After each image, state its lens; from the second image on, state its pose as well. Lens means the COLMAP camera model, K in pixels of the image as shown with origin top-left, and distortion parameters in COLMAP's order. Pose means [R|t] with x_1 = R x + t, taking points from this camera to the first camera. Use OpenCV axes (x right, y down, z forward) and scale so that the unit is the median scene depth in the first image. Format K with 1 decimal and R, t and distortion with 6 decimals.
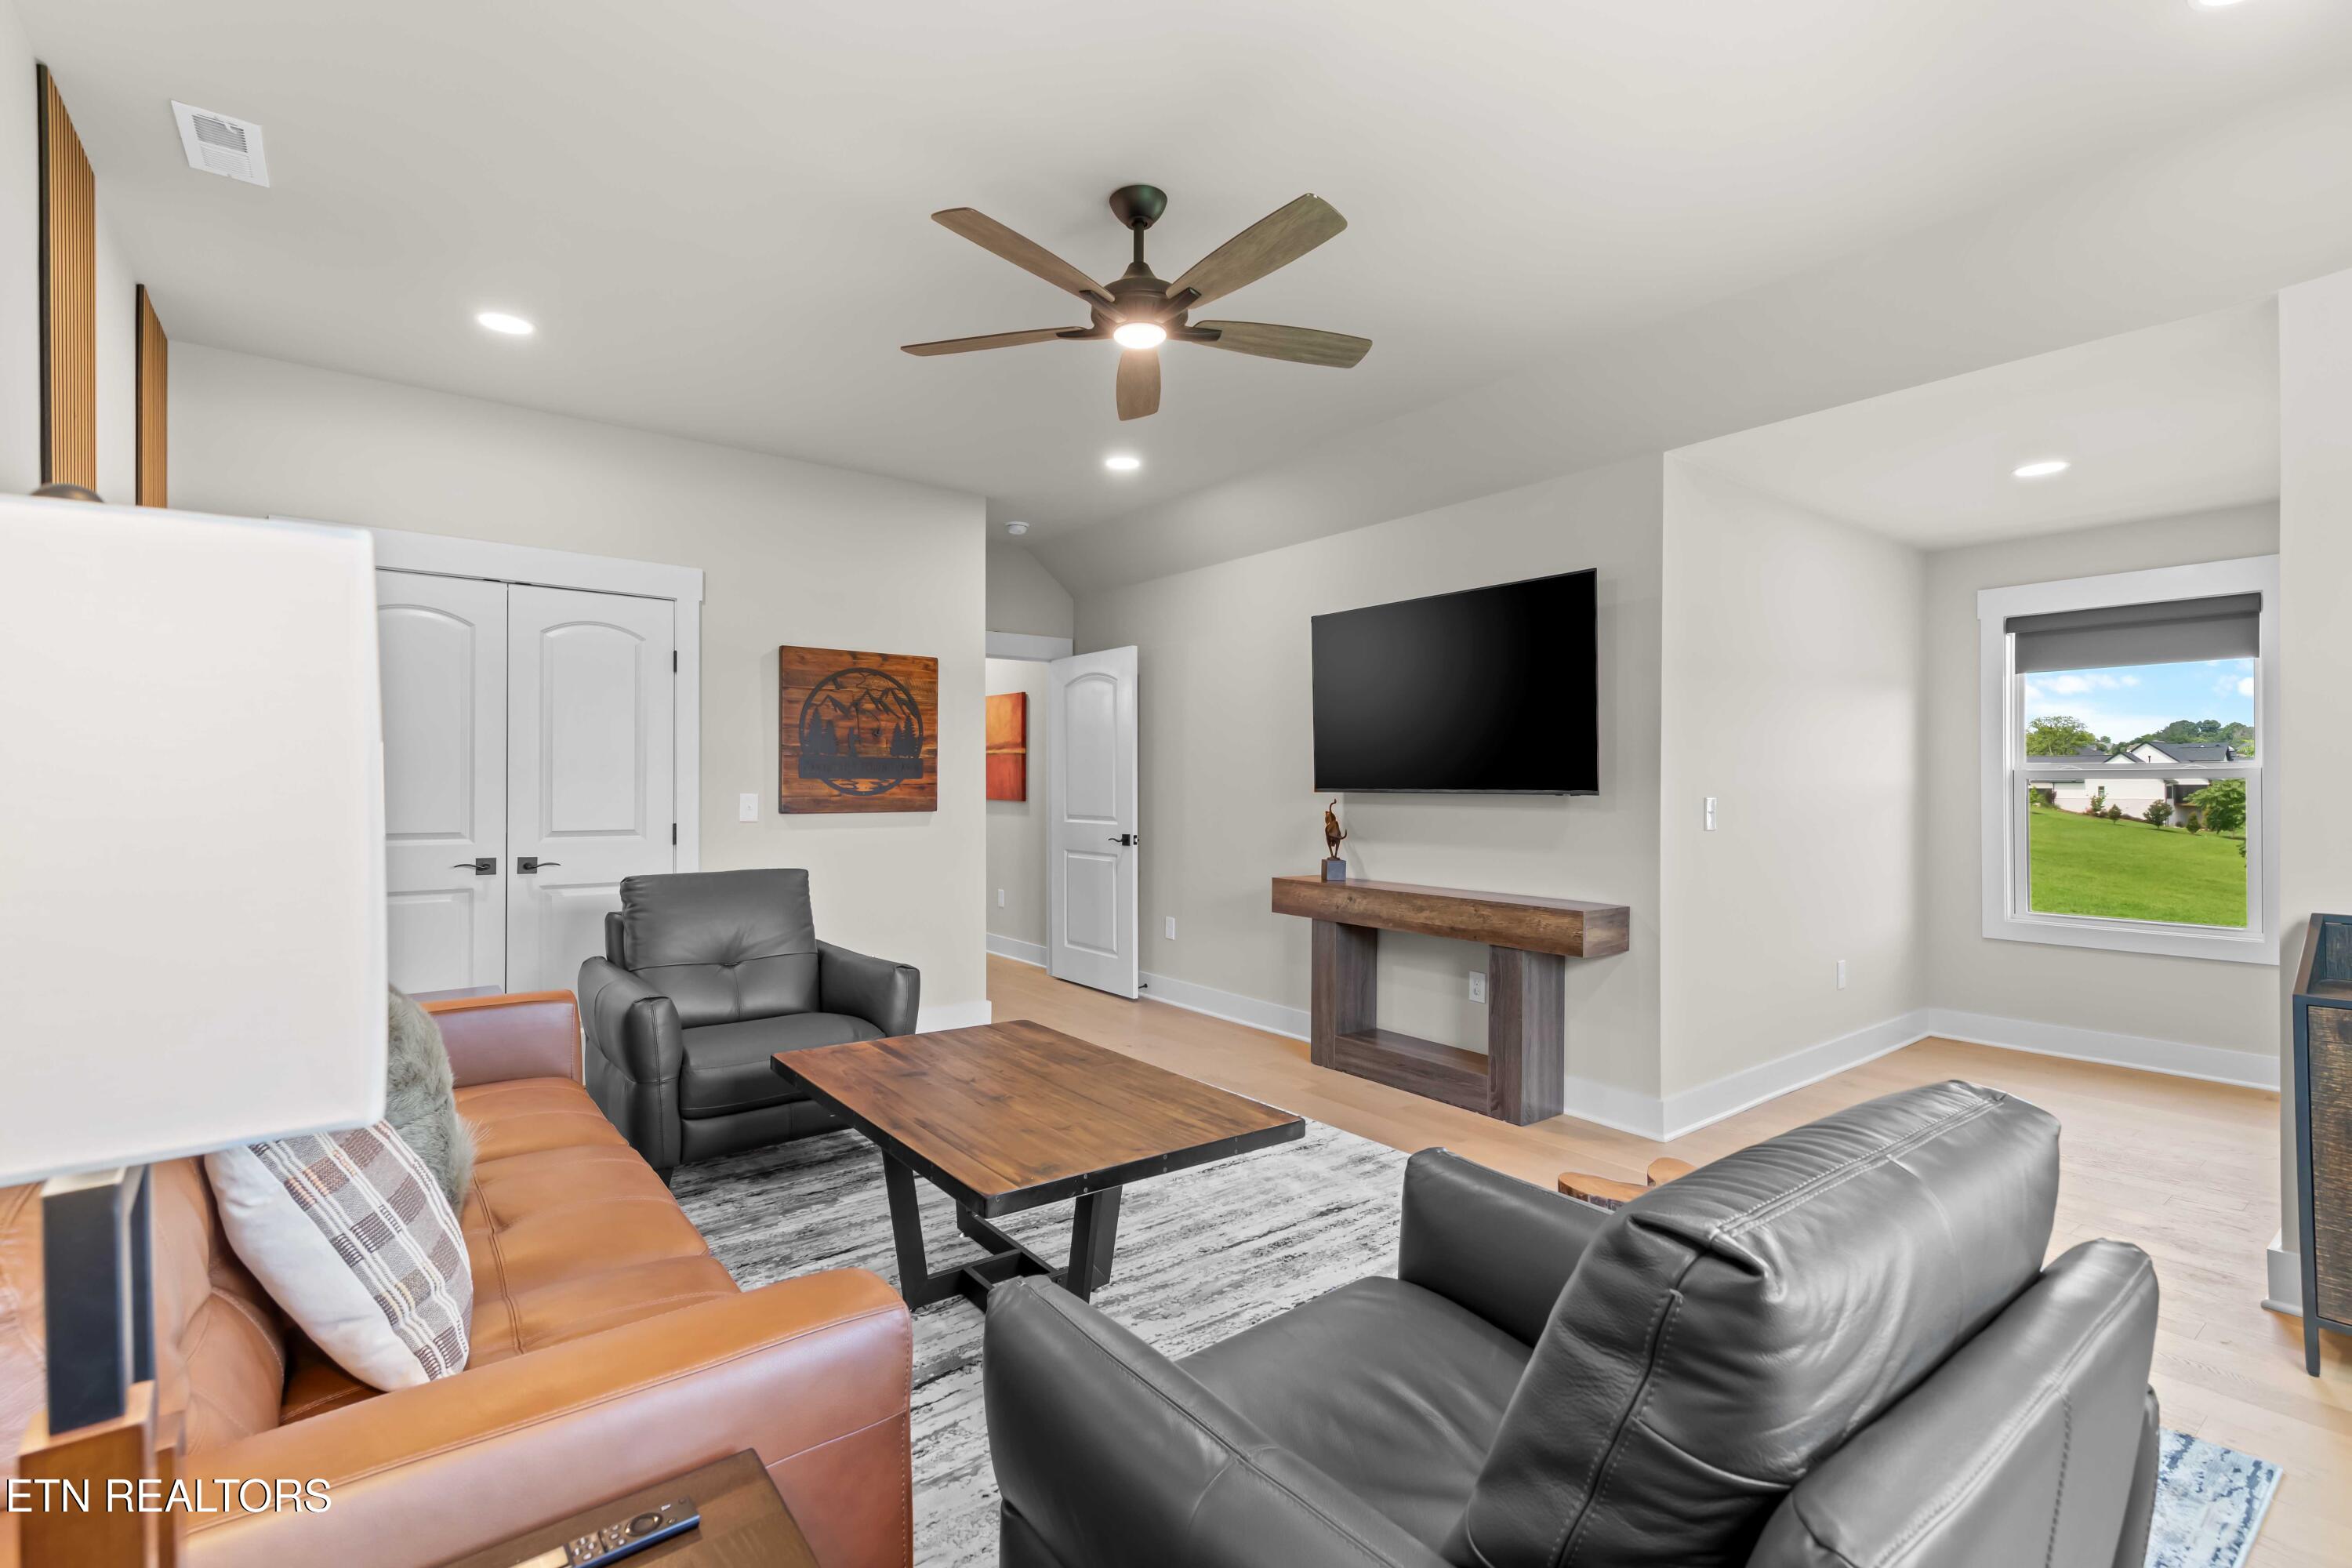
lens RADIAL K [[1049.3, 0, 1176.0], [0, 1049.3, 784.0], [0, 0, 1]] dist [0.001702, 0.000158]
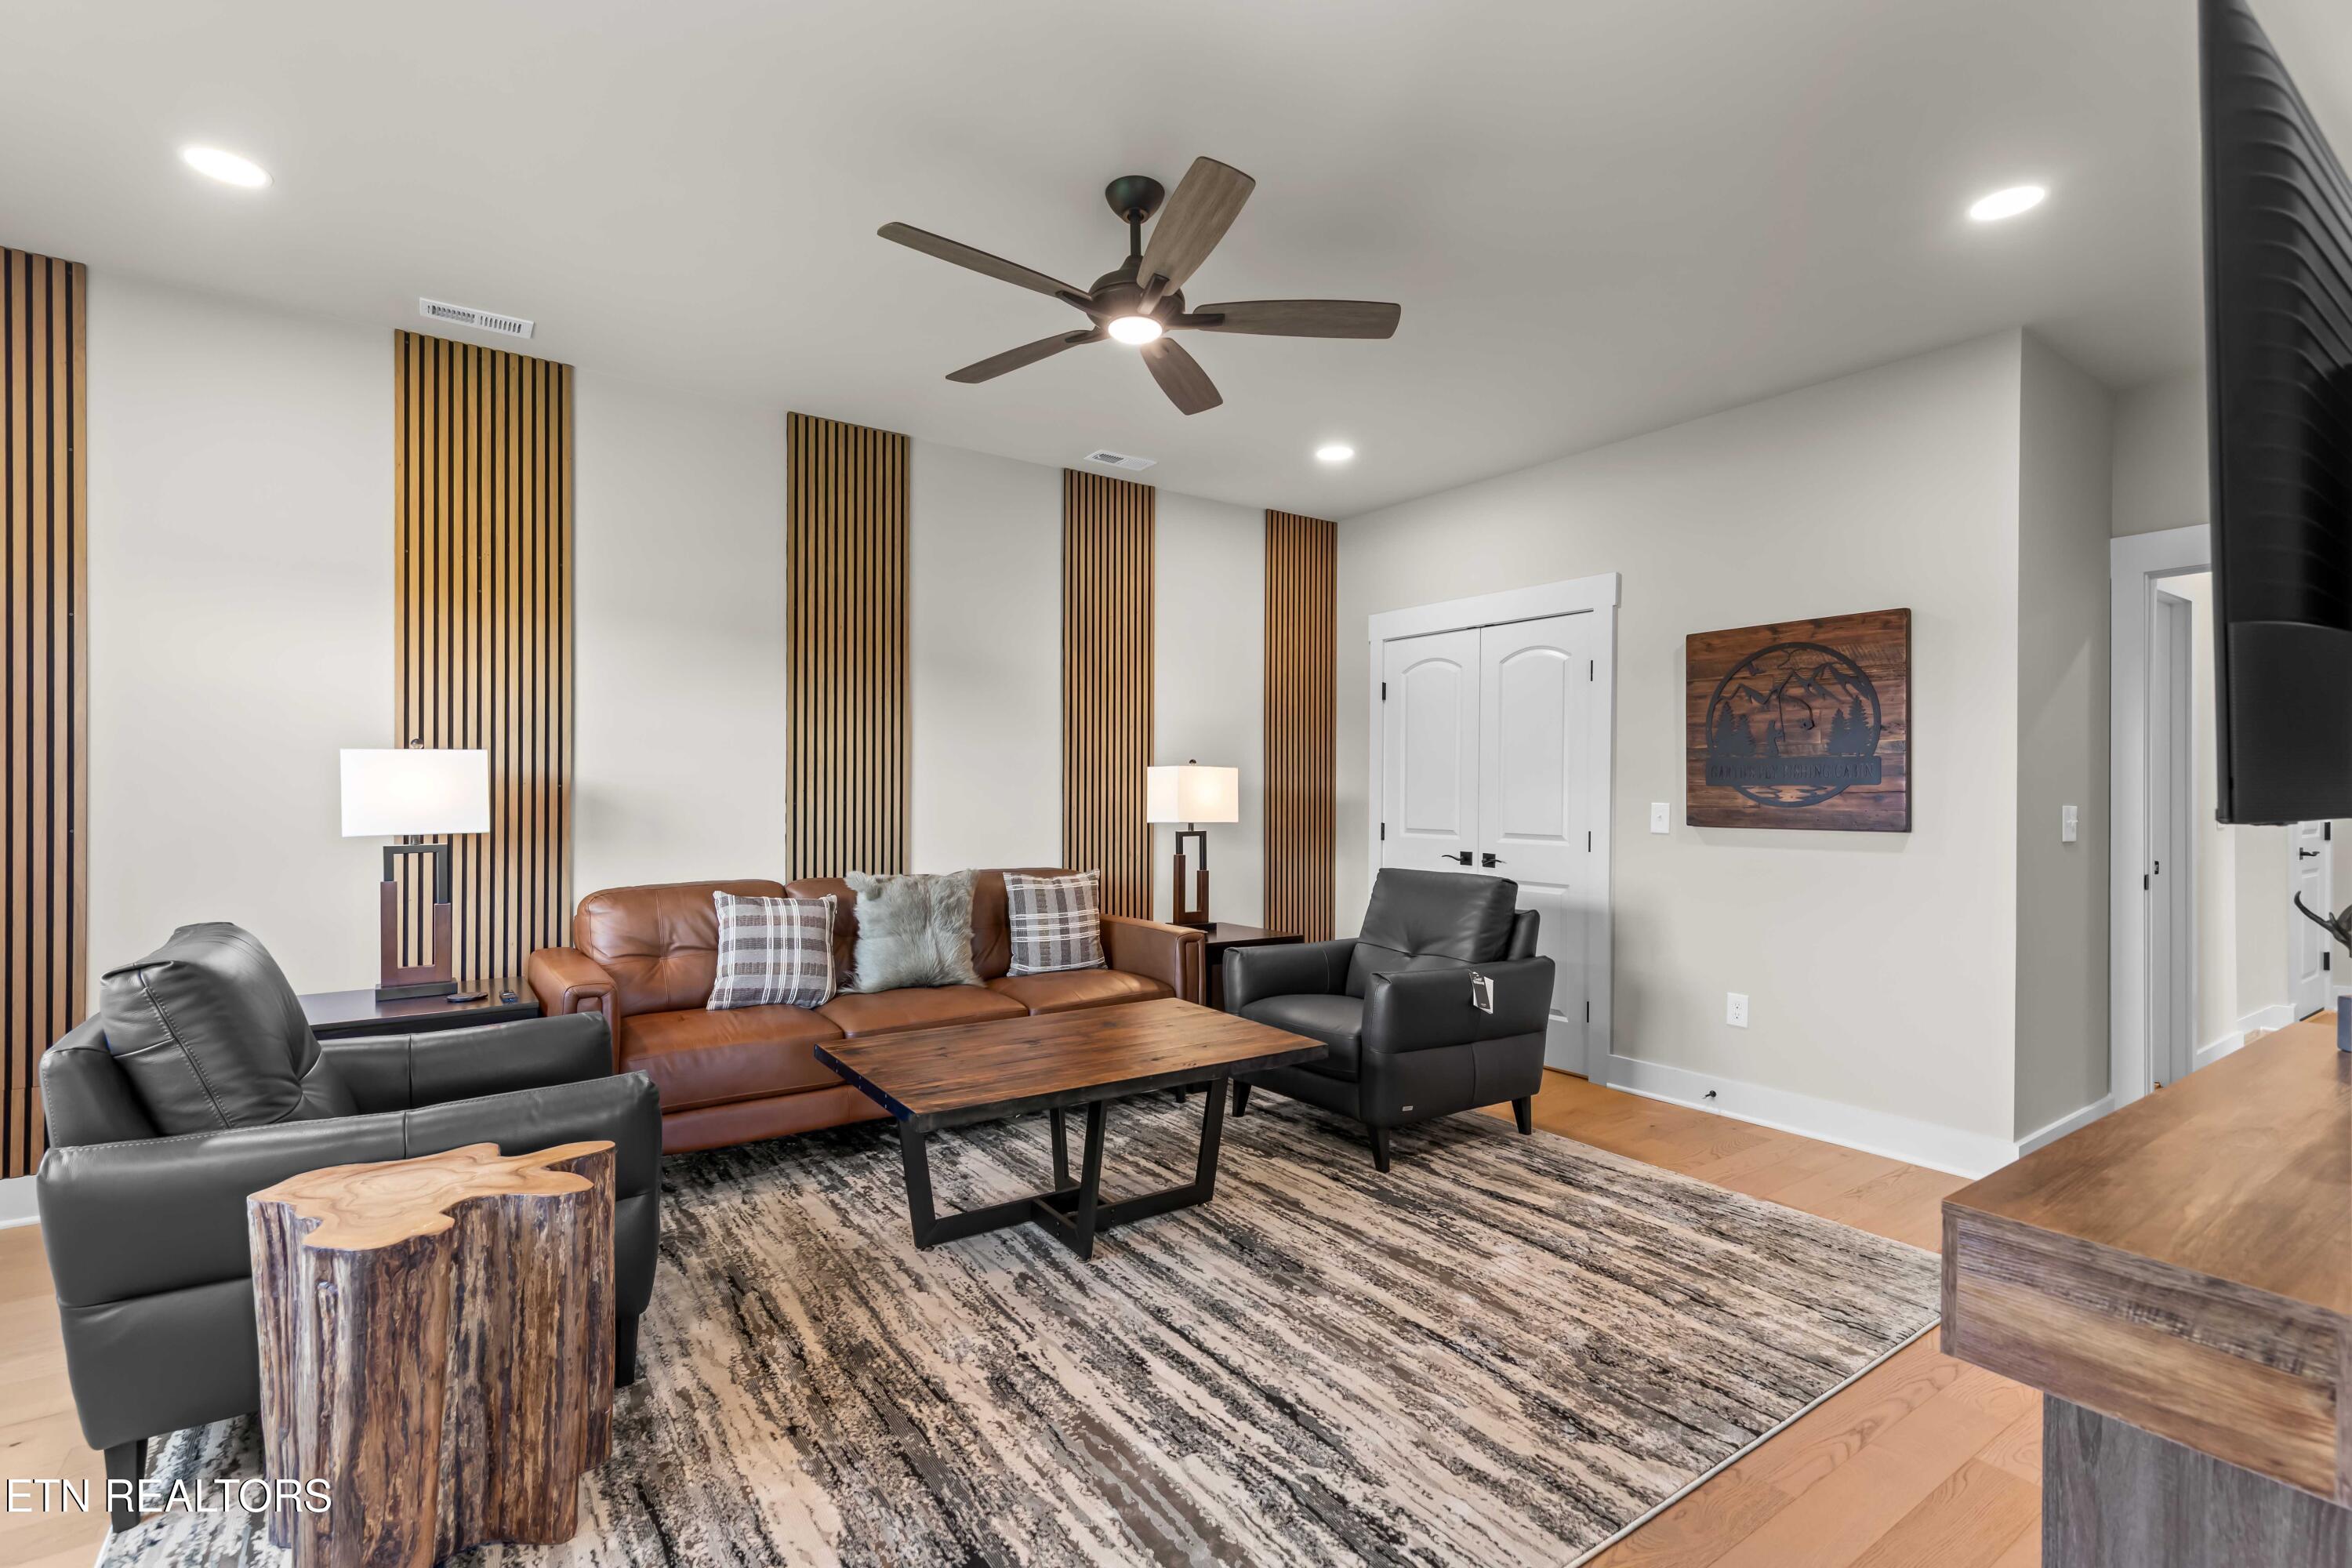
lens RADIAL K [[1082.2, 0, 1176.0], [0, 1082.2, 784.0], [0, 0, 1]] dist [0.001209, 0.000066]
pose [[-0.043624, -0.011582, -0.998981, 0.536055], [-0.005370, 0.999921, -0.011359, 0.005652], [0.999034, 0.004869, -0.043683, 0.596445]]
